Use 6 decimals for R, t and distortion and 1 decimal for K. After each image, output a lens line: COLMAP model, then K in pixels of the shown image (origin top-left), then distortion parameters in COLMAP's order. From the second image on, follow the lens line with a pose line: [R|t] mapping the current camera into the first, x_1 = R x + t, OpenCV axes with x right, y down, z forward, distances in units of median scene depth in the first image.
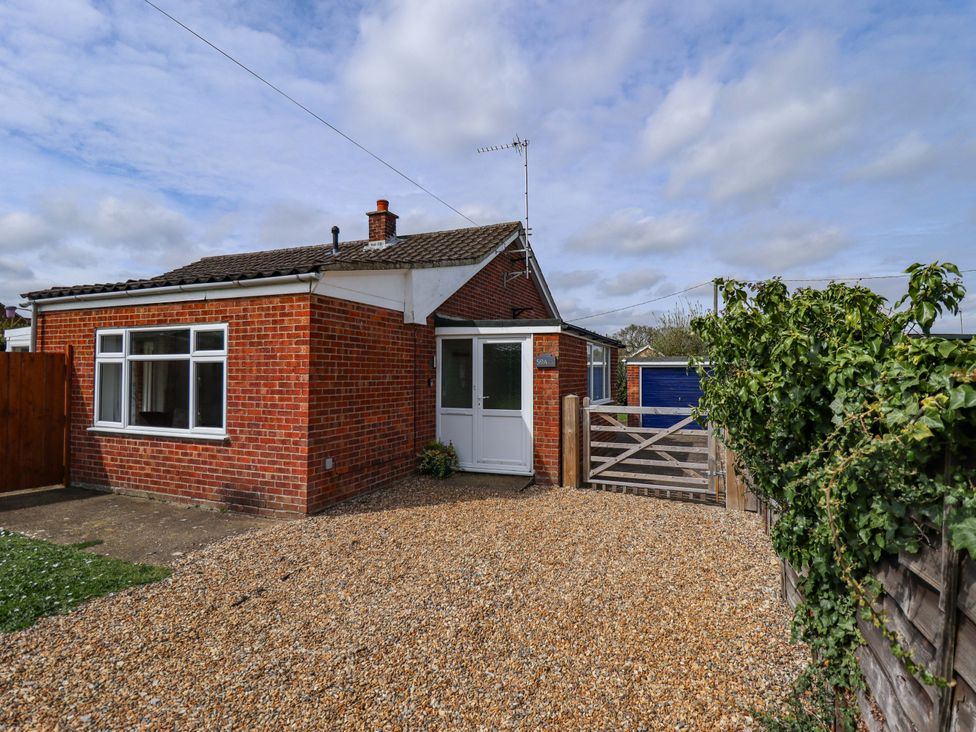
lens RADIAL K [[550.3, 0, 488.0], [0, 550.3, 366.0], [0, 0, 1]] dist [0.004564, 0.000304]
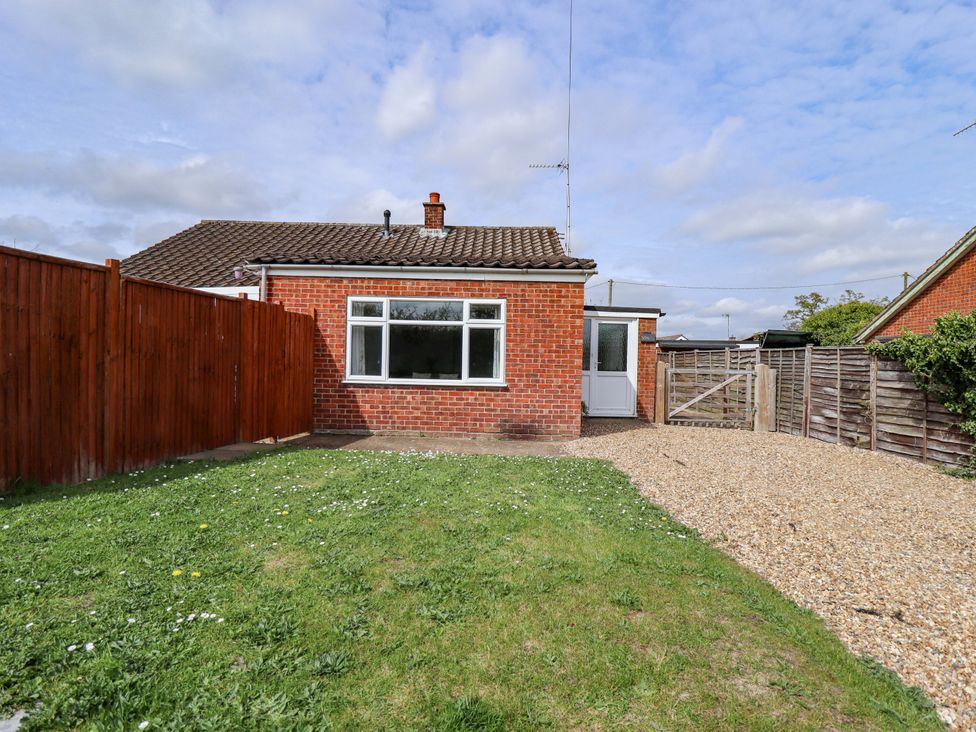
lens RADIAL K [[580.4, 0, 488.0], [0, 580.4, 366.0], [0, 0, 1]] dist [0.001478, -0.000289]
pose [[0.913085, 0.015129, 0.407489, -0.962844], [-0.024605, 0.999535, 0.018024, 0.052371], [-0.407027, -0.026484, 0.913032, -0.238409]]
